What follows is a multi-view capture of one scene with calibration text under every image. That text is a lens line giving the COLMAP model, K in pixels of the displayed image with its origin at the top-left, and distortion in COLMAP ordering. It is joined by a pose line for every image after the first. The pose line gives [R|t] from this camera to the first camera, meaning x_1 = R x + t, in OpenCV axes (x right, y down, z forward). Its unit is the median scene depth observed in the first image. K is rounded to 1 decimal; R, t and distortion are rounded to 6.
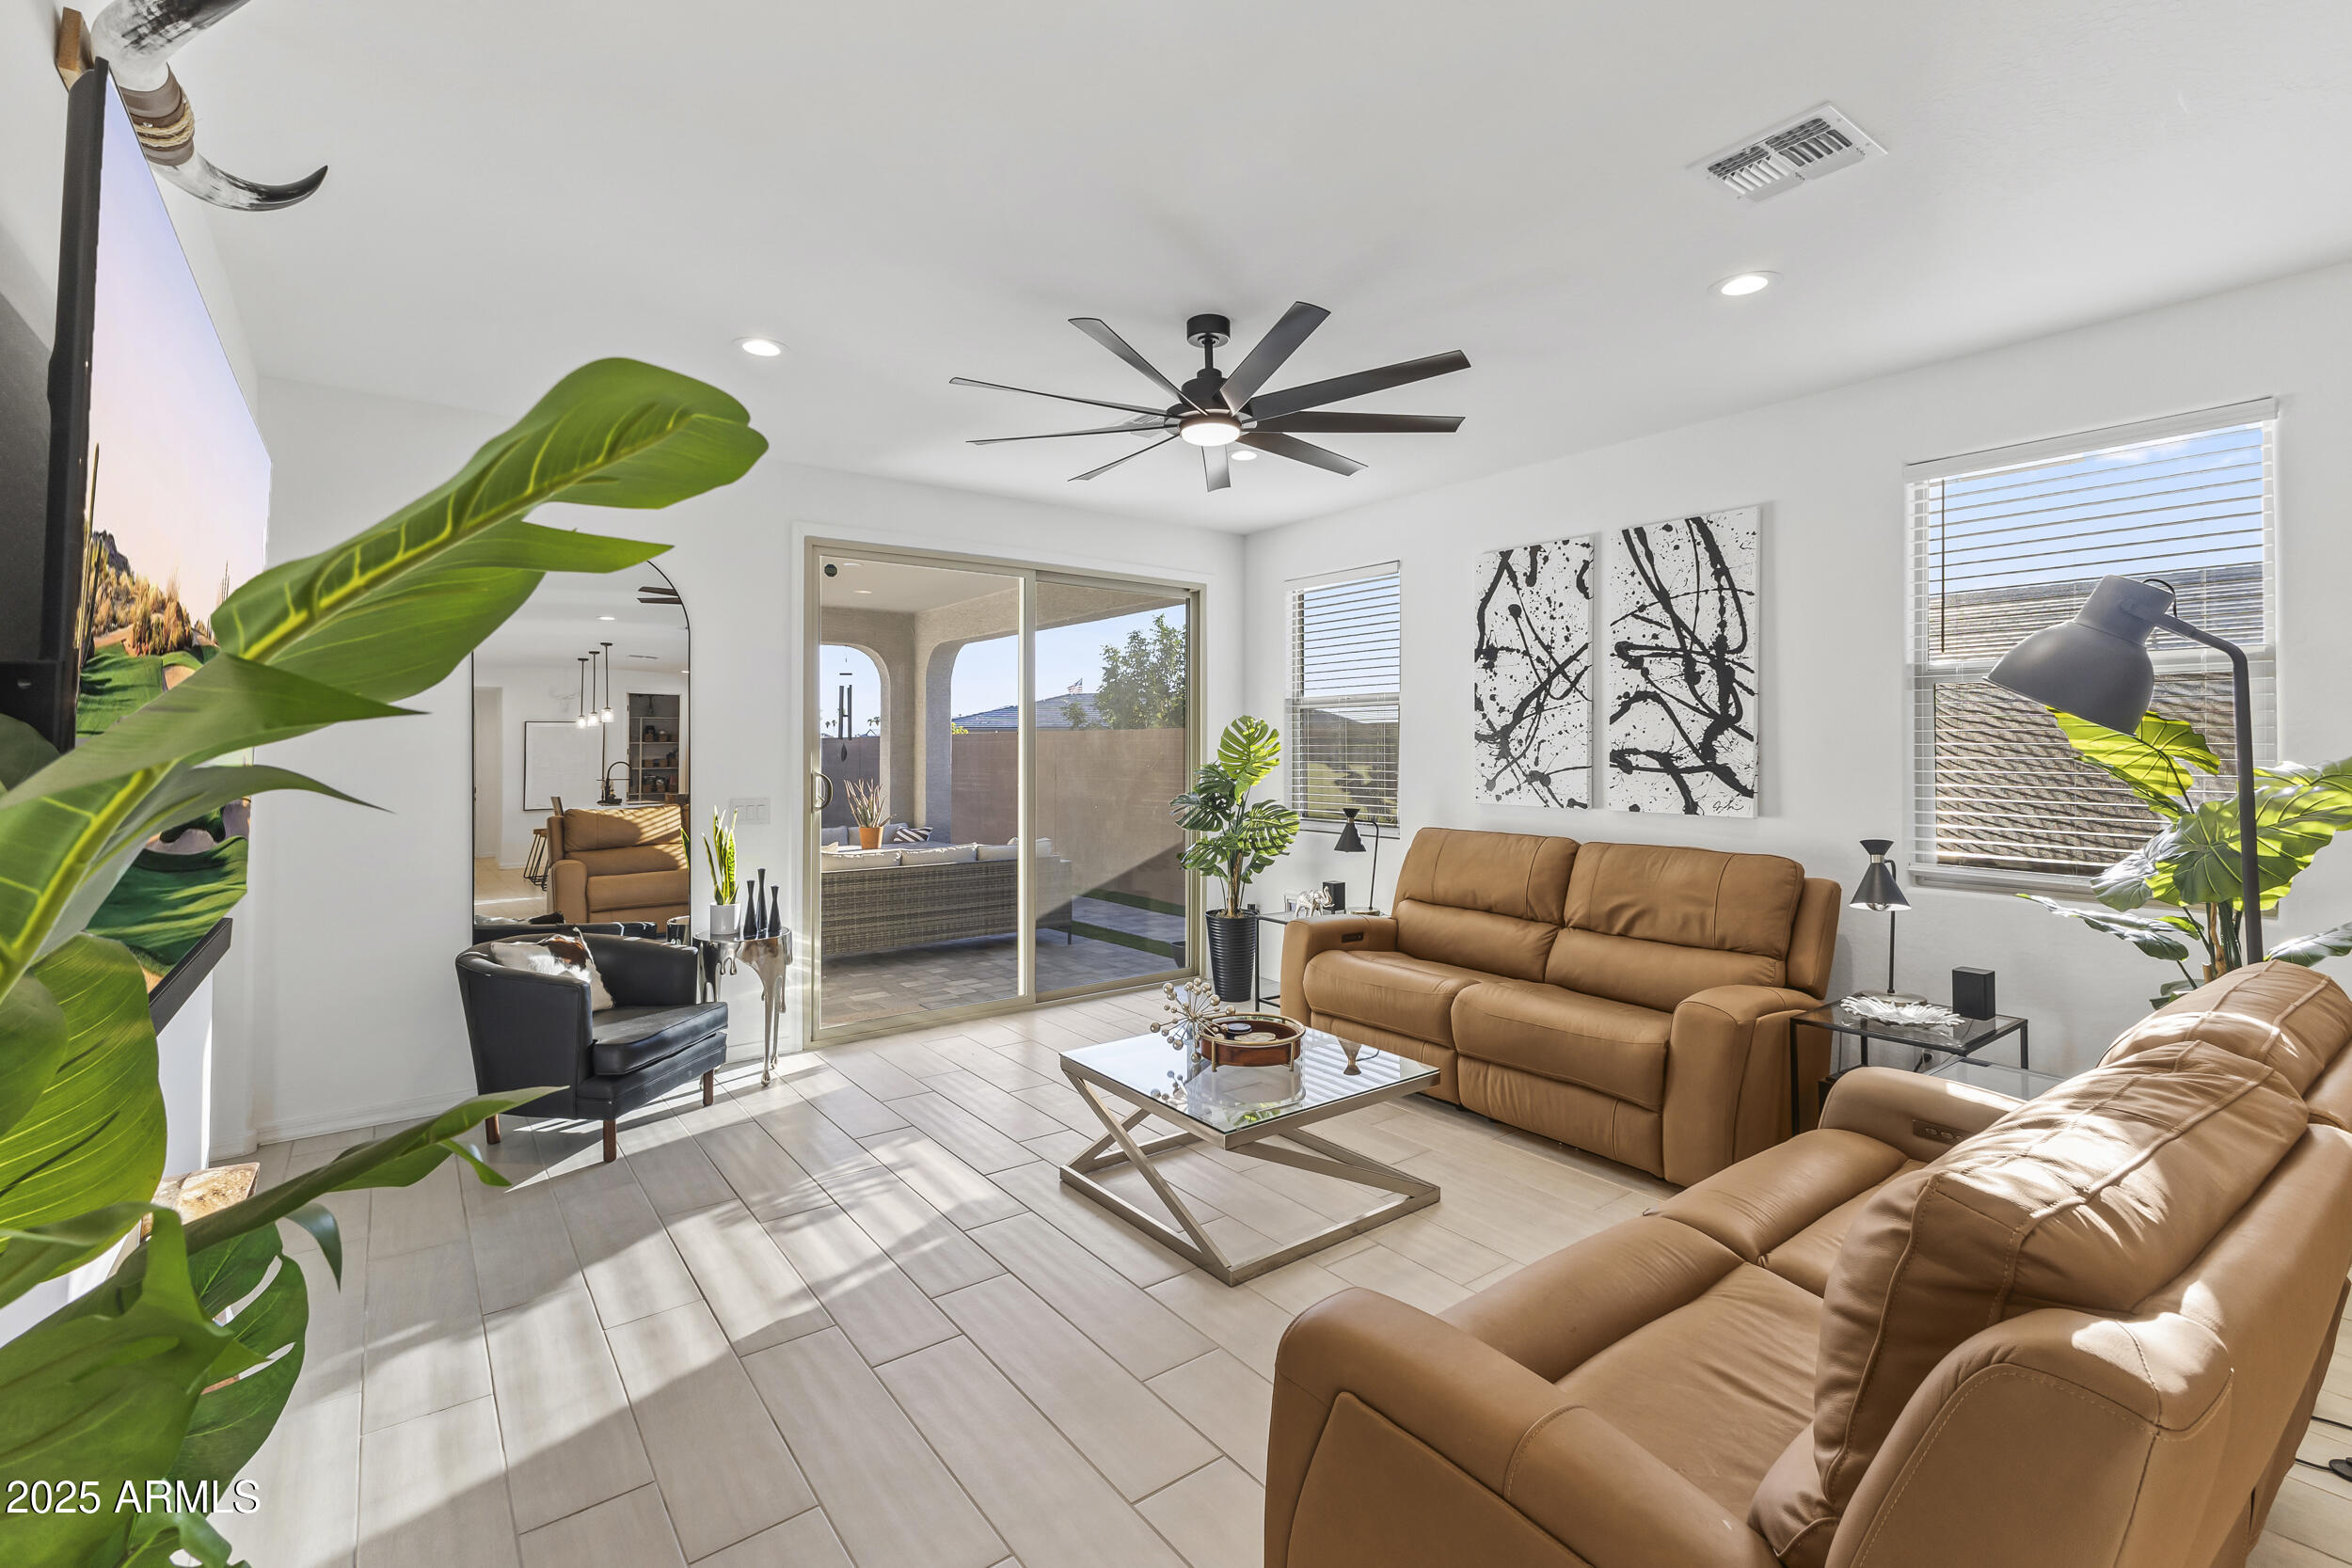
lens RADIAL K [[1027.8, 0, 1177.3], [0, 1027.8, 747.0], [0, 0, 1]] dist [0.001418, 0.000528]
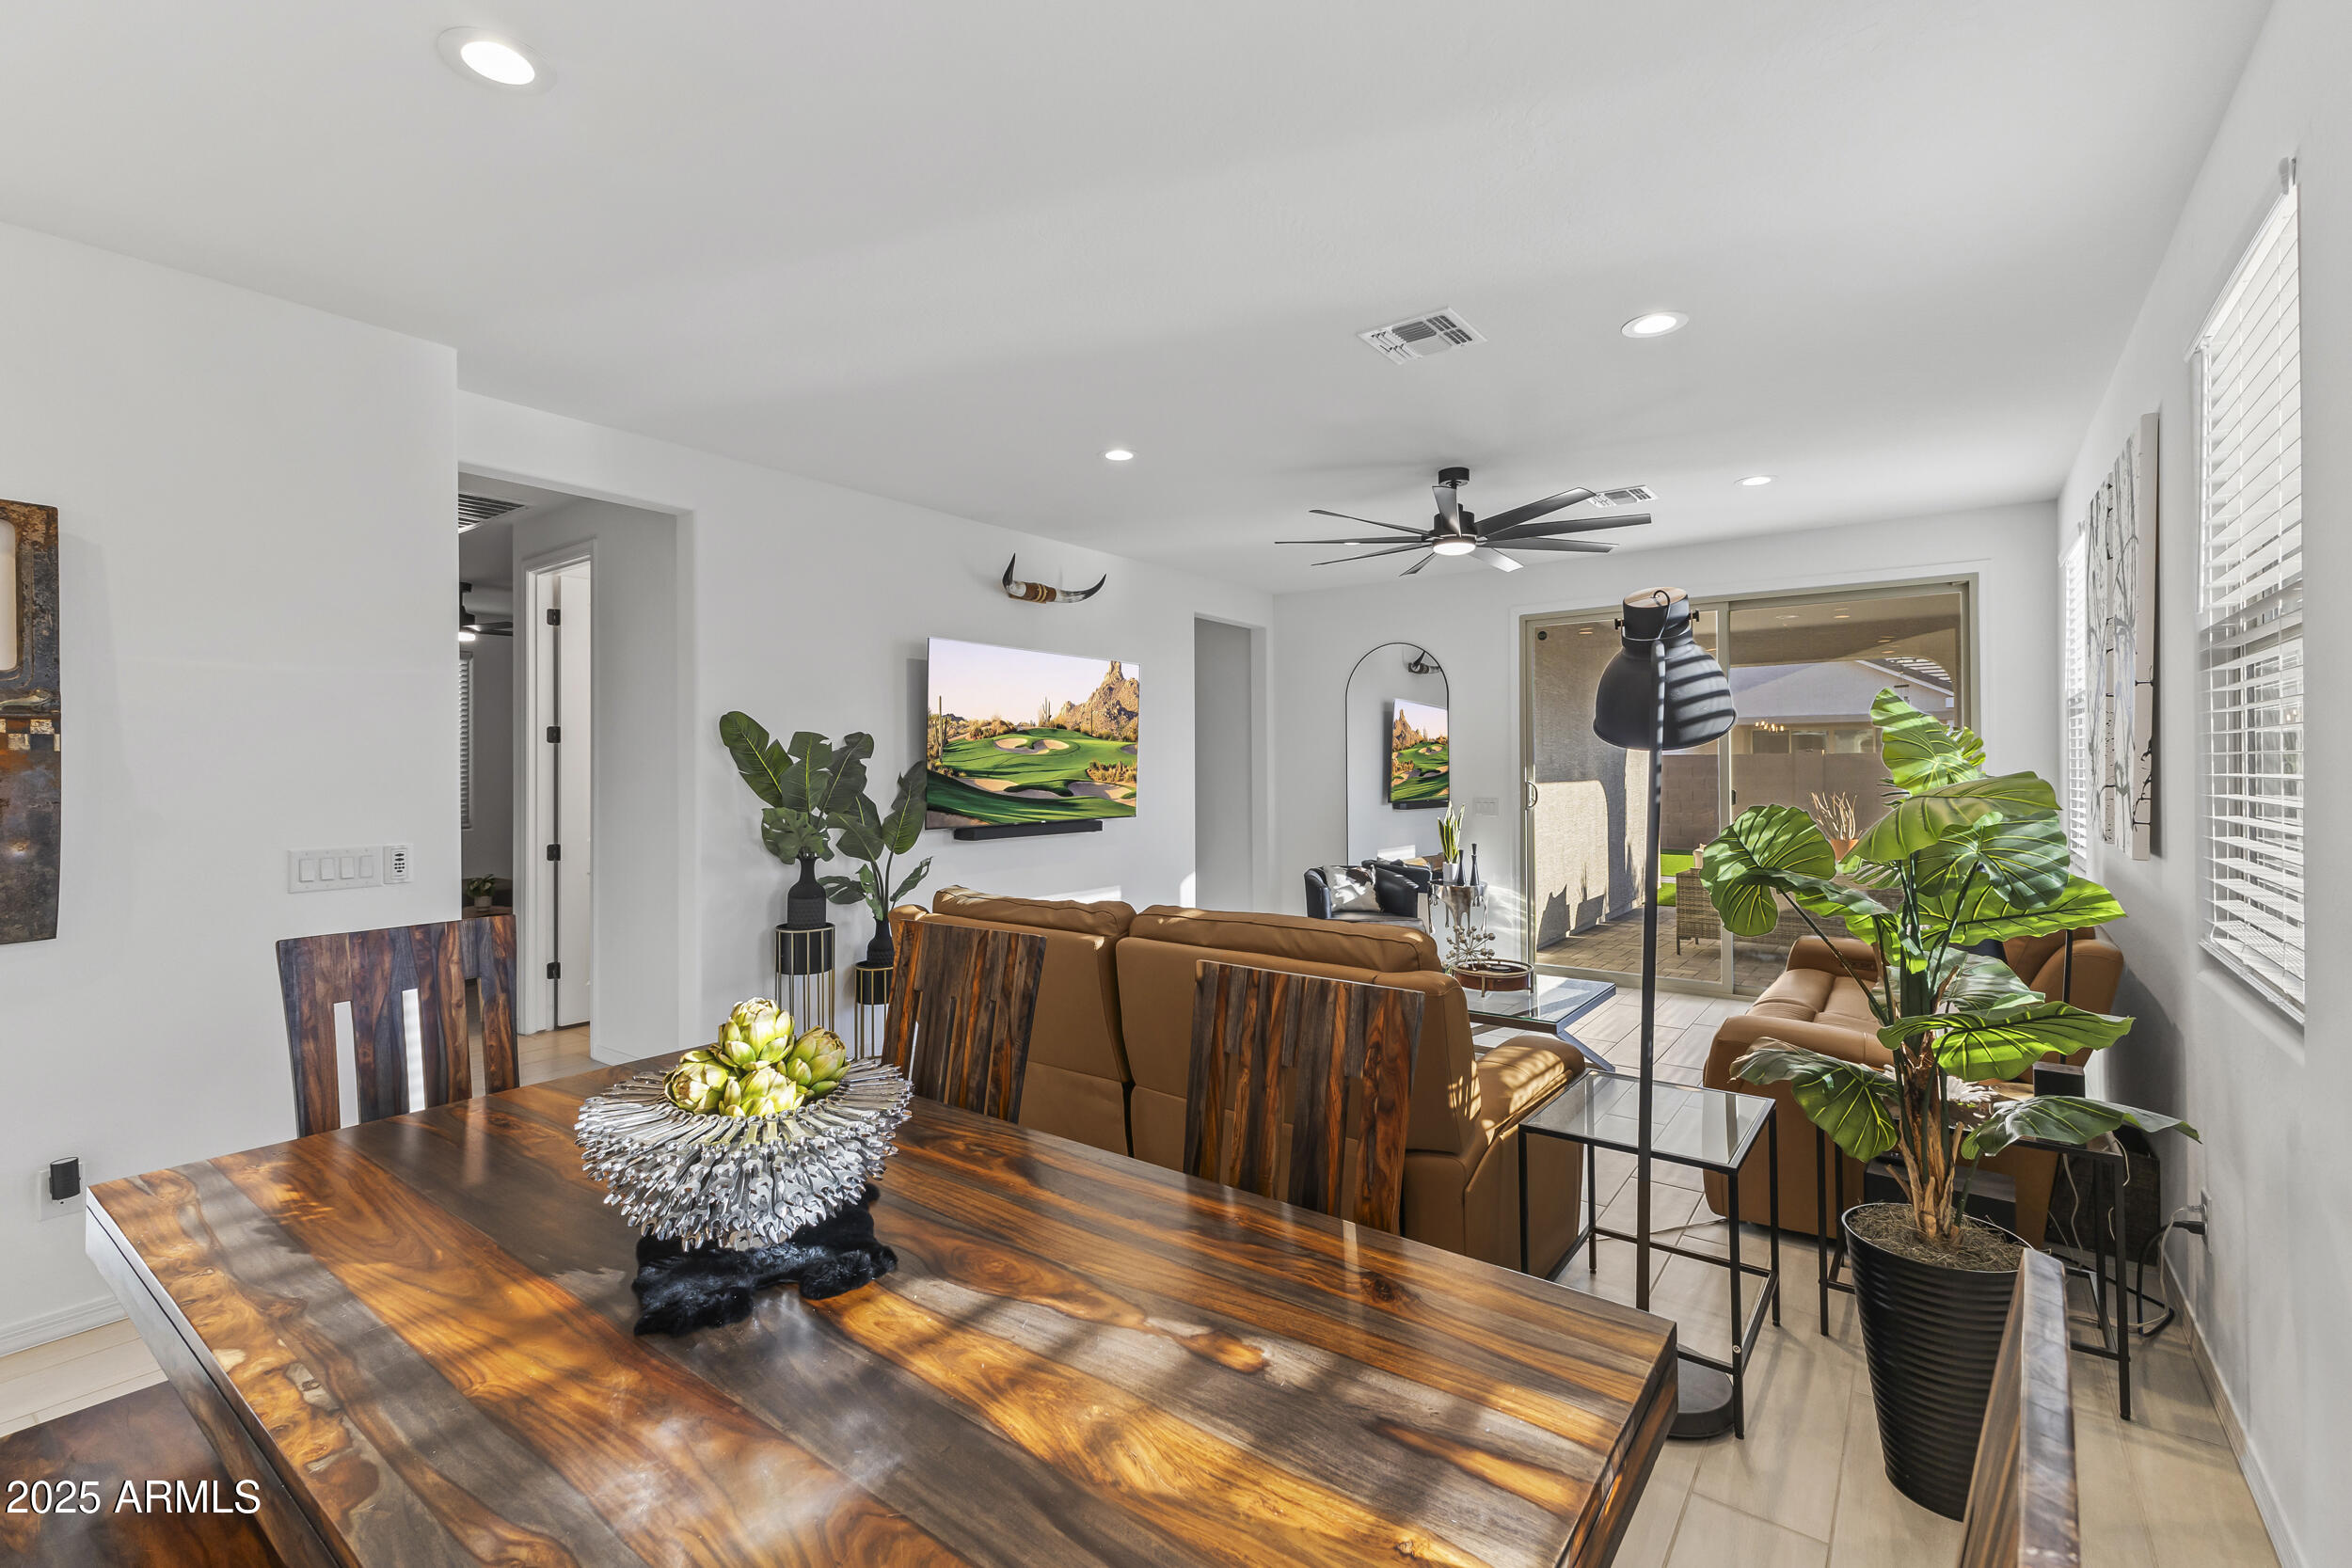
lens RADIAL K [[1027.8, 0, 1177.3], [0, 1027.8, 747.0], [0, 0, 1]] dist [0.001418, 0.000528]
pose [[0.283585, -0.016265, -0.958809, 0.951240], [0.005306, 0.999867, -0.015392, -0.002933], [0.958932, -0.000722, 0.283634, 0.152798]]
